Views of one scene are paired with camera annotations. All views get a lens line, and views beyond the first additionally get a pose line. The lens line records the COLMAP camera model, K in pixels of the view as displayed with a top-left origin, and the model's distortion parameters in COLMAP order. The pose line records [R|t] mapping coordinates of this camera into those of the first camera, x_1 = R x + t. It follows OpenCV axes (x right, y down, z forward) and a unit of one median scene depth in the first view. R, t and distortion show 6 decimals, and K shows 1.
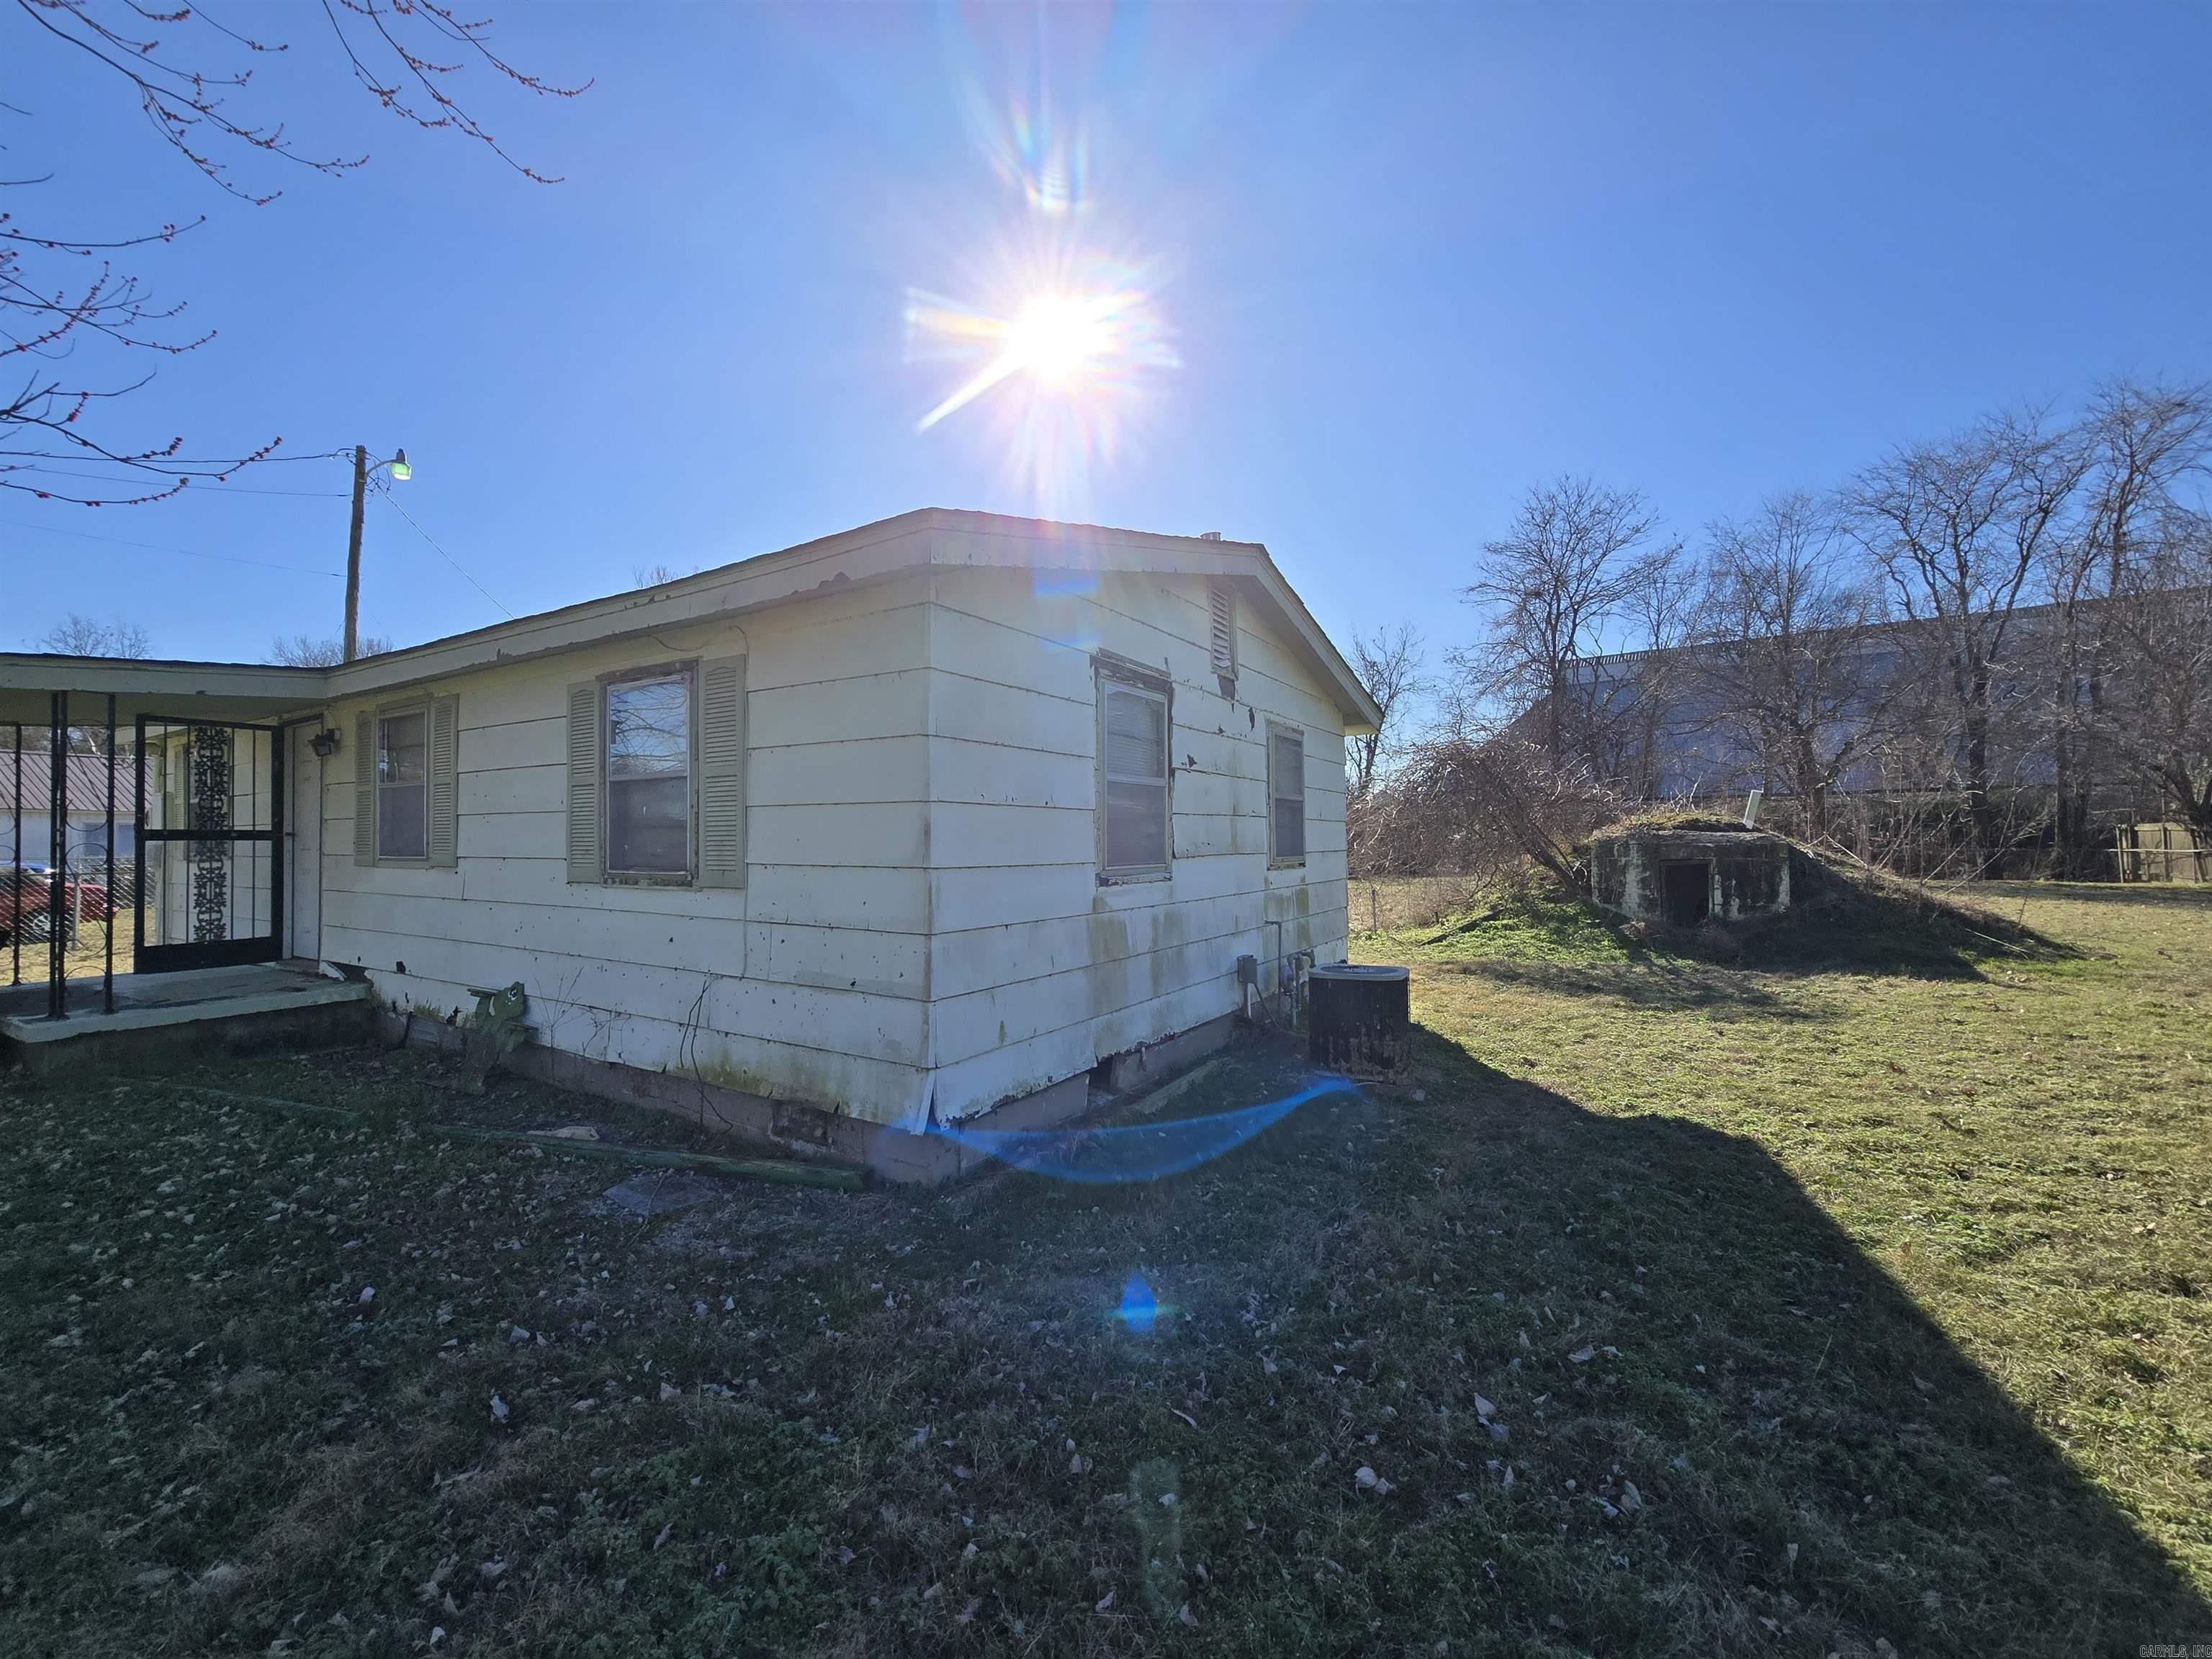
lens RADIAL K [[909.6, 0, 1097.7], [0, 909.6, 827.4], [0, 0, 1]] dist [-0.003202, 0.000284]
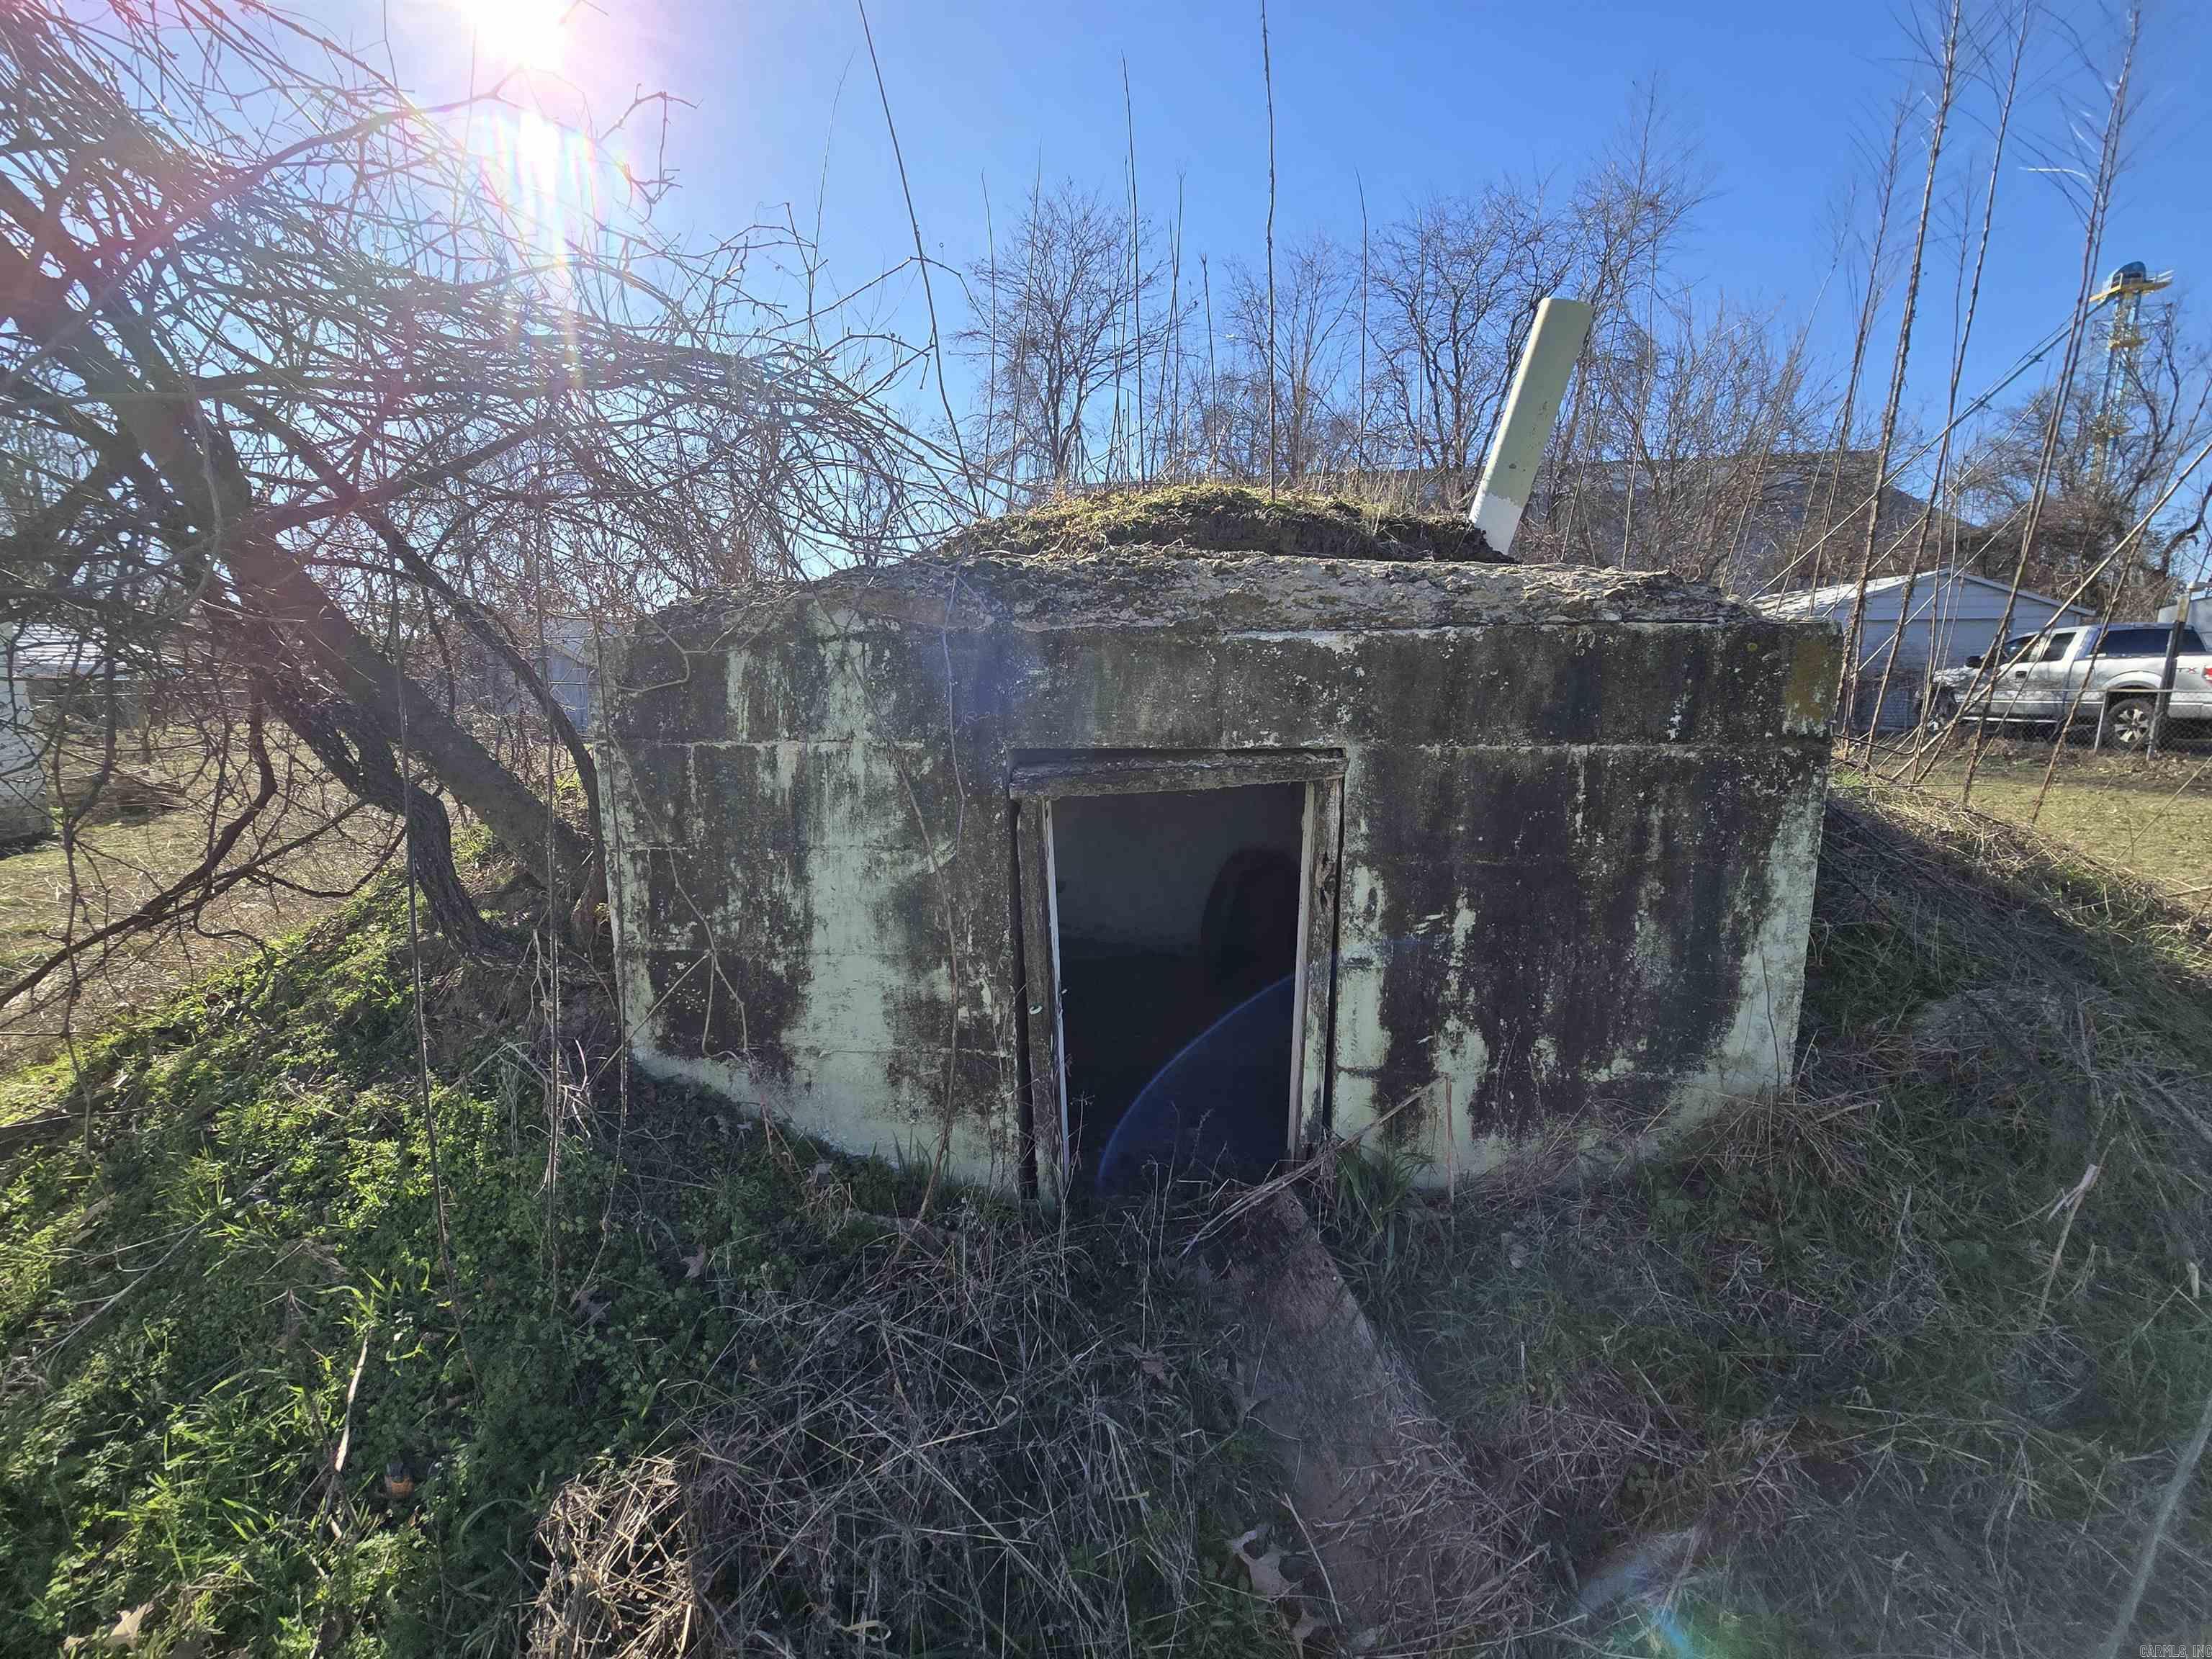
lens RADIAL K [[909.6, 0, 1097.7], [0, 909.6, 827.4], [0, 0, 1]] dist [-0.003202, 0.000284]
pose [[0.890666, -0.070313, 0.449188, 0.572074], [-0.009762, 0.984784, 0.173508, 0.022629], [-0.454554, -0.158923, 0.876427, 0.878647]]
